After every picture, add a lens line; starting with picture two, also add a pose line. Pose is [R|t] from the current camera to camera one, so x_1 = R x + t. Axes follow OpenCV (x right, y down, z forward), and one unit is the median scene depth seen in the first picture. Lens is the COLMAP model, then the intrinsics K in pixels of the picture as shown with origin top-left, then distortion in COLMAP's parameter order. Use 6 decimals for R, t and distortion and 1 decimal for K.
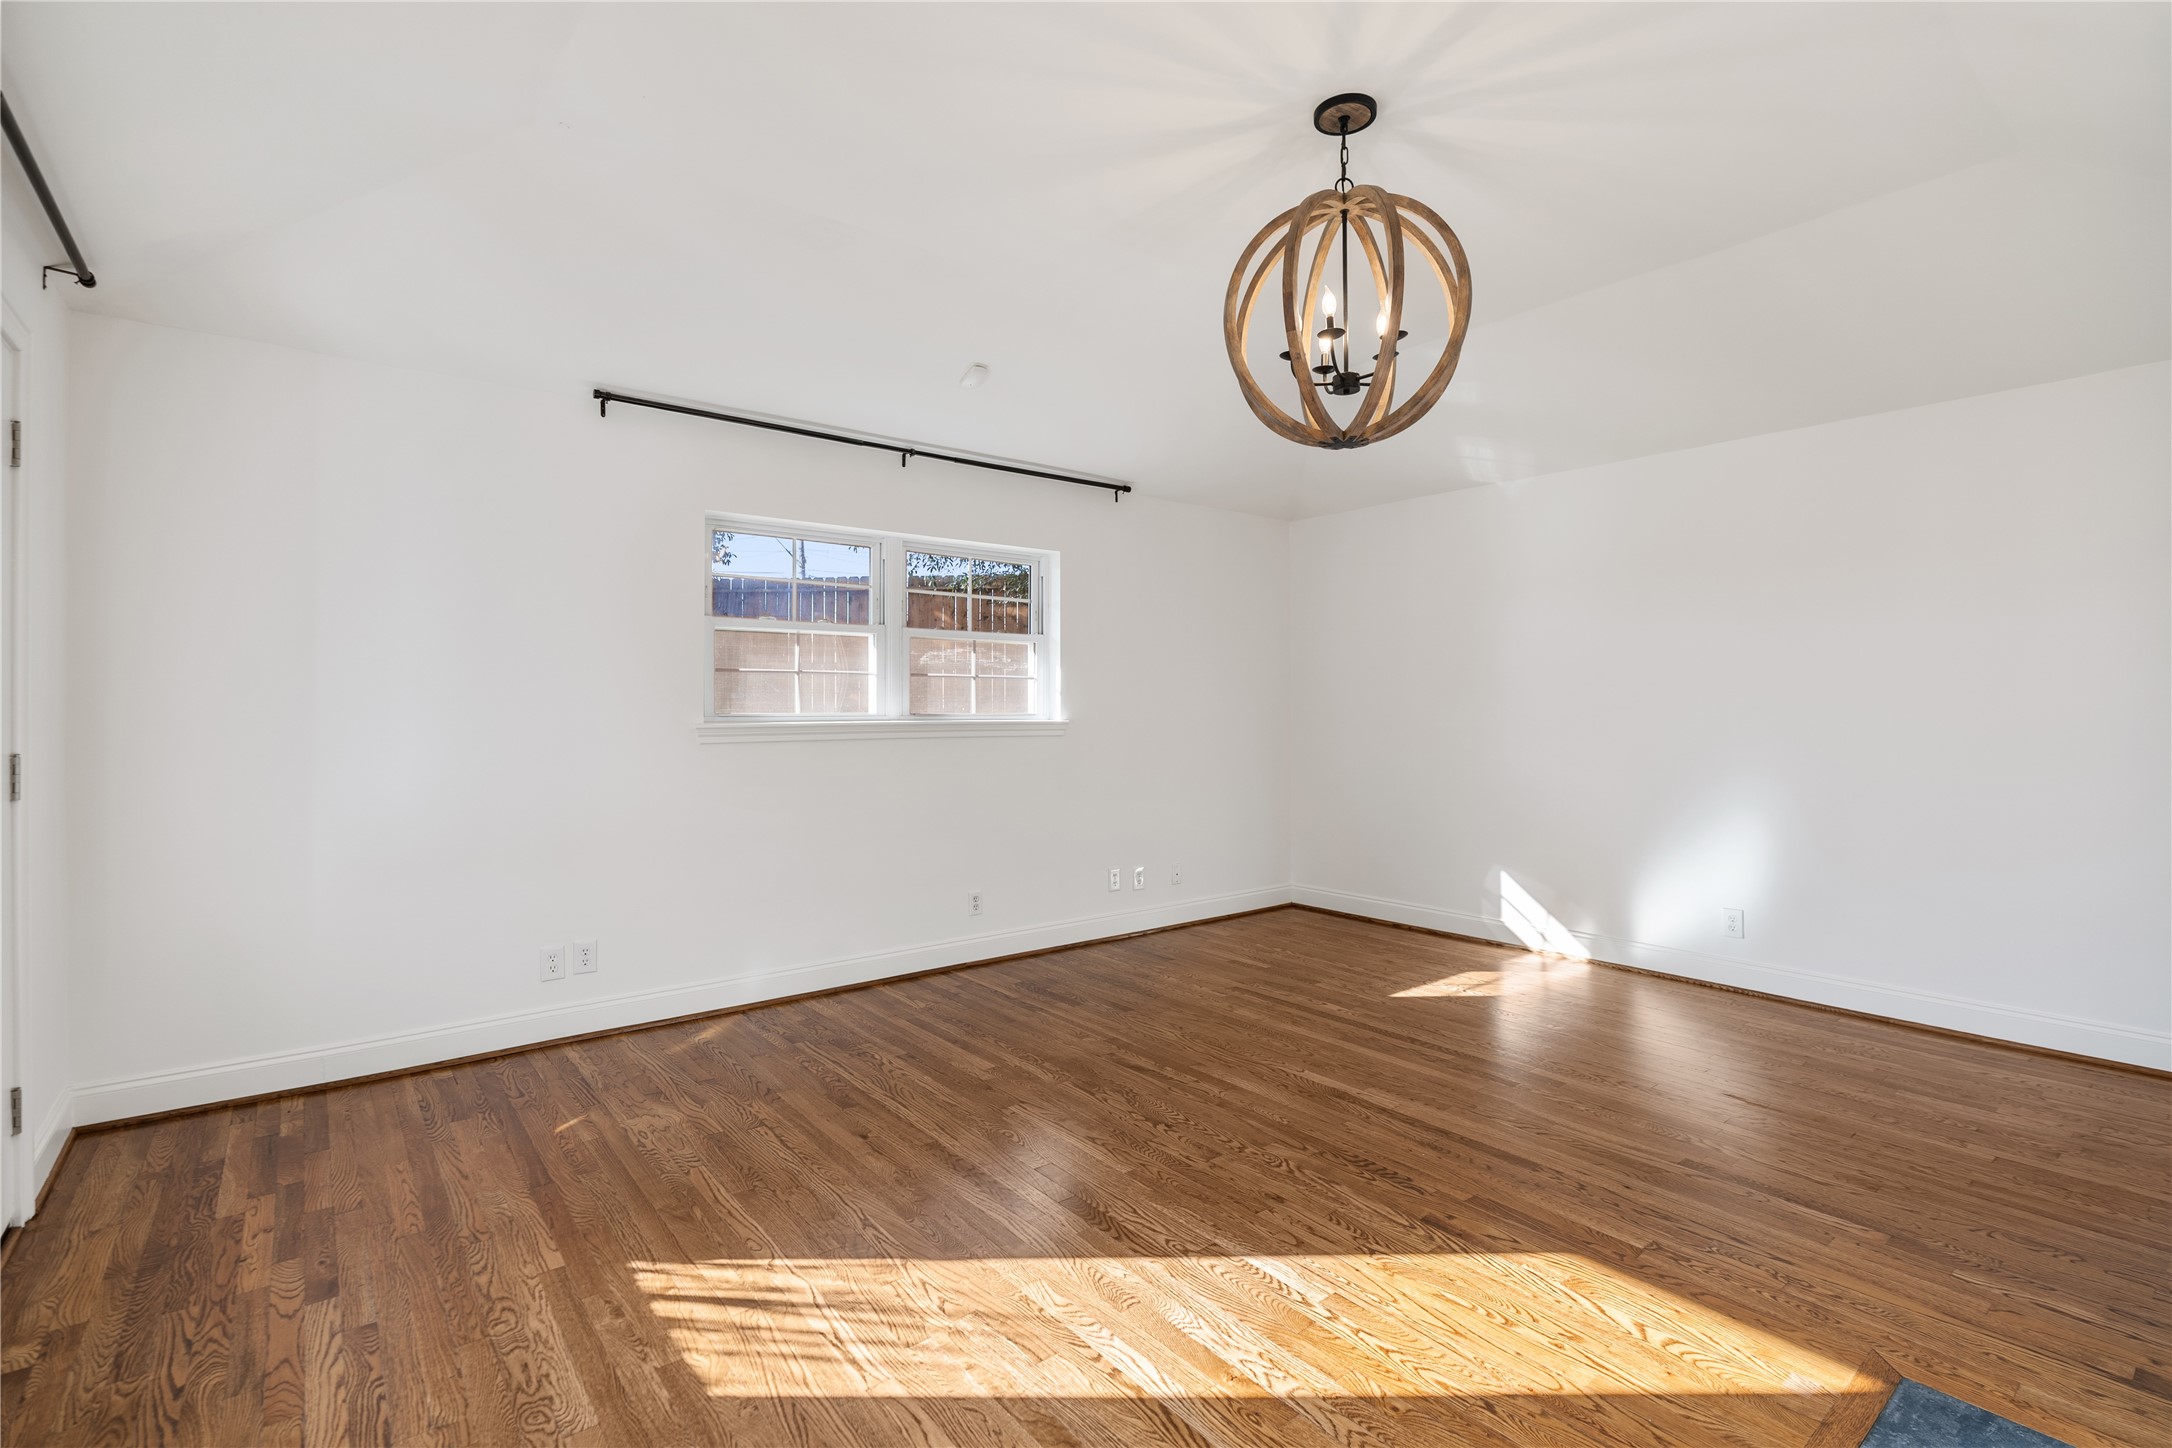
lens RADIAL K [[984.8, 0, 1086.1], [0, 984.8, 717.4], [0, 0, 1]] dist [-0.007136, 0.003207]
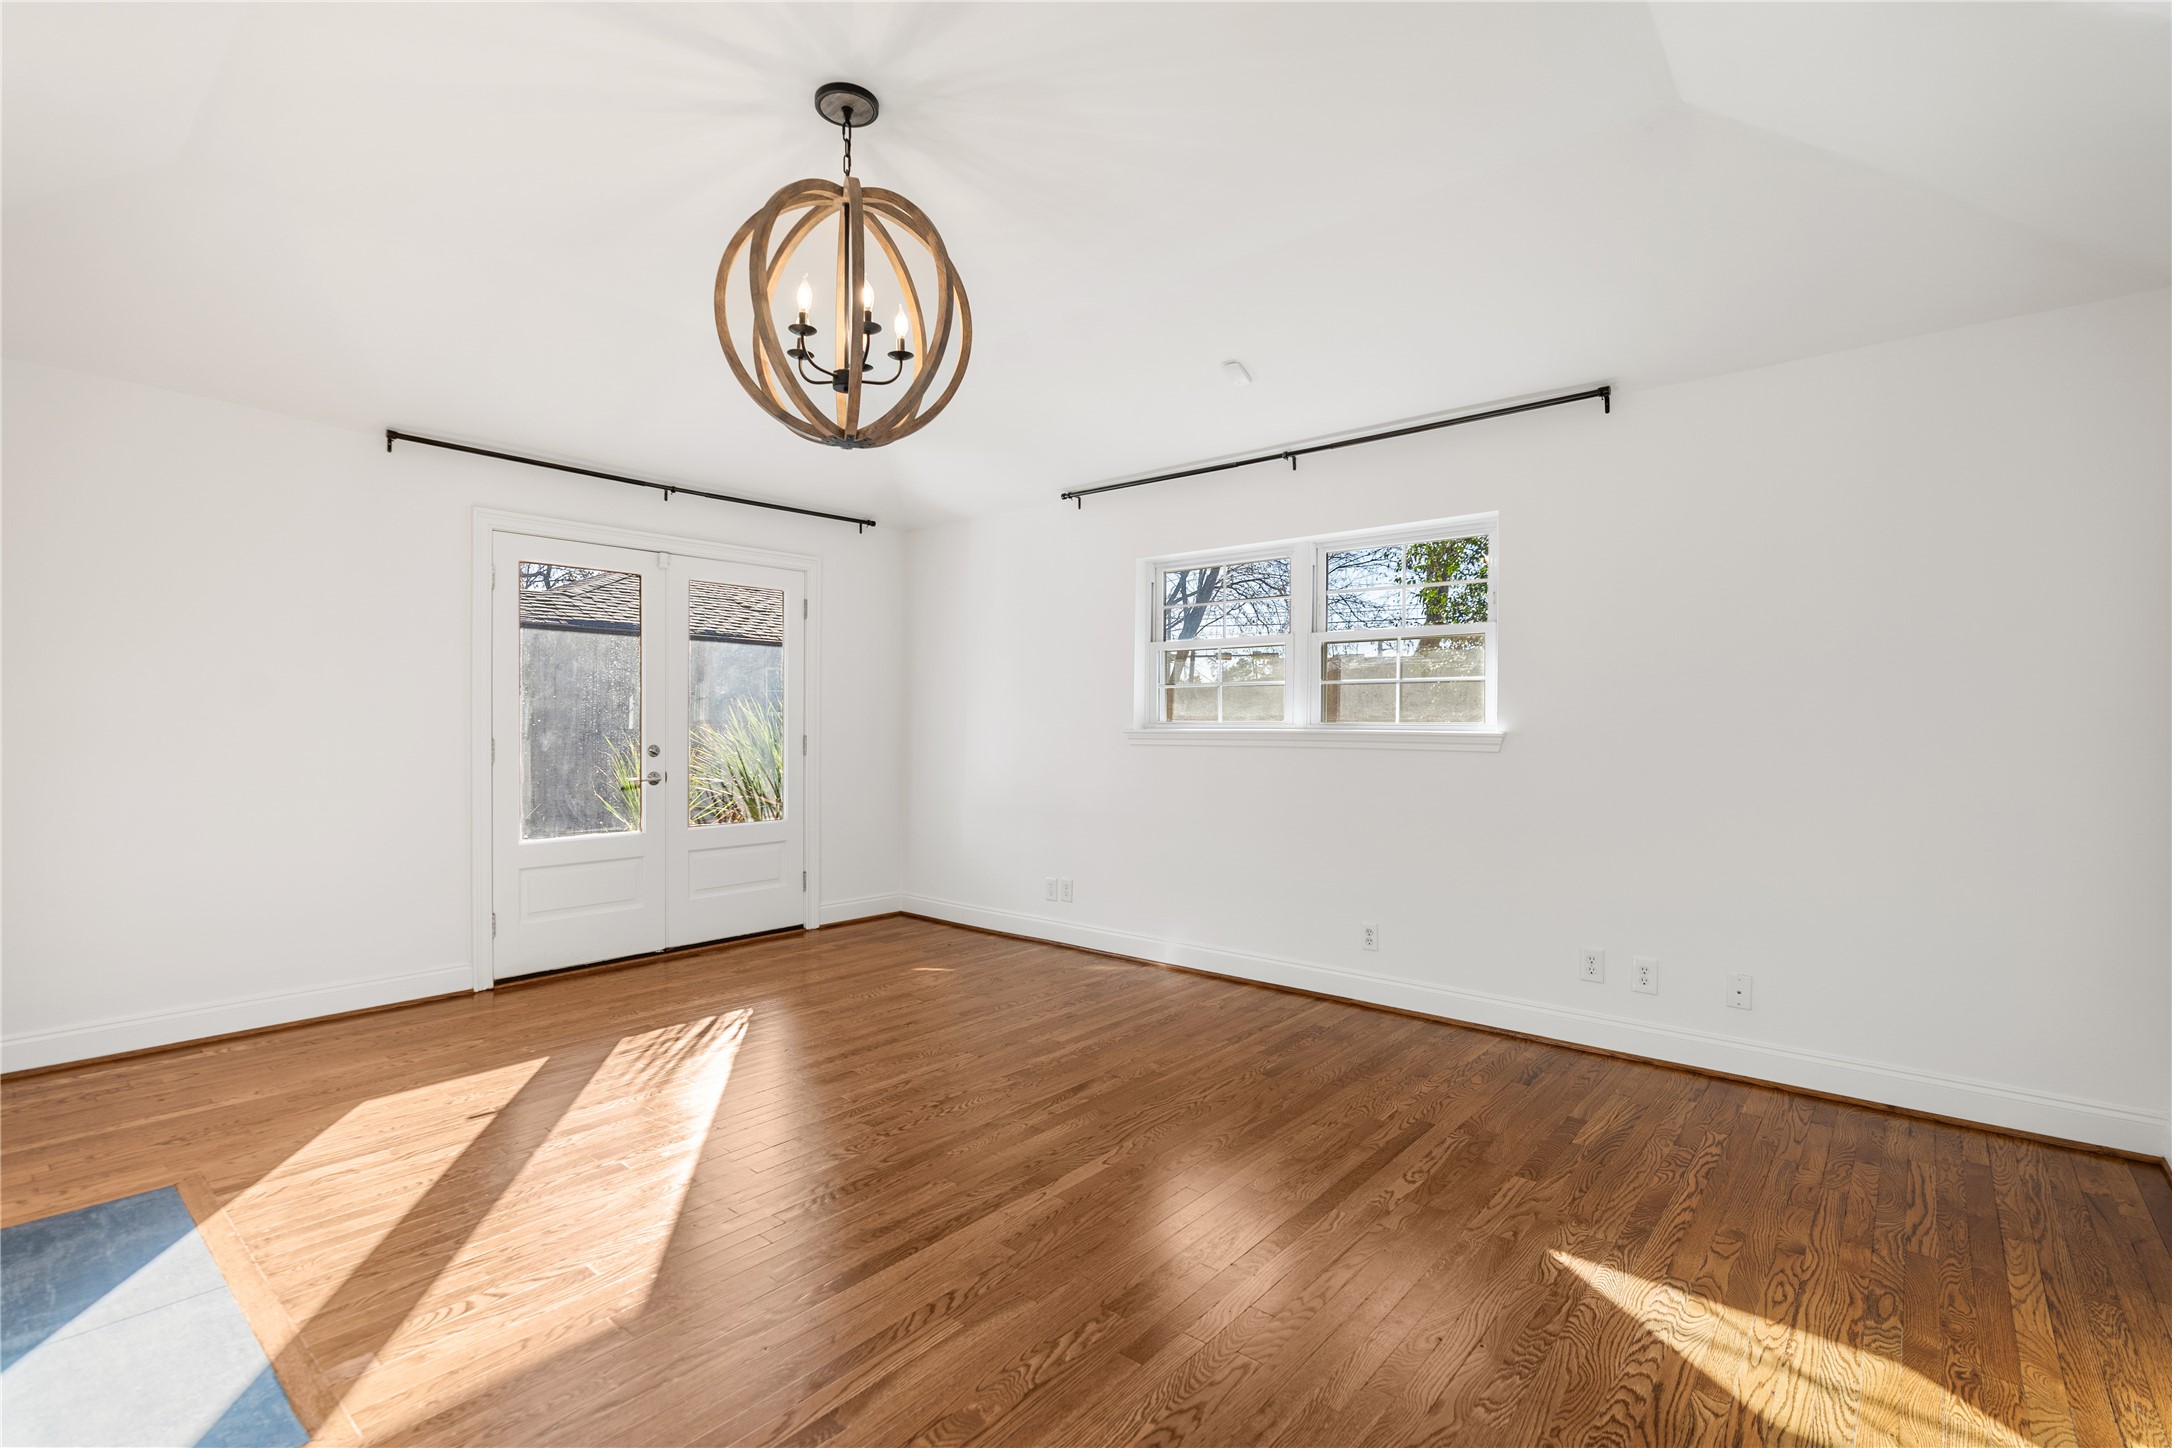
lens RADIAL K [[984.8, 0, 1088.7], [0, 984.8, 723.8], [0, 0, 1]] dist [-0.007136, 0.003207]
pose [[0.198591, 0.003916, -0.980075, 0.951925], [-0.009797, 0.999950, 0.002011, -0.003477], [0.980034, 0.009202, 0.198619, 0.774893]]
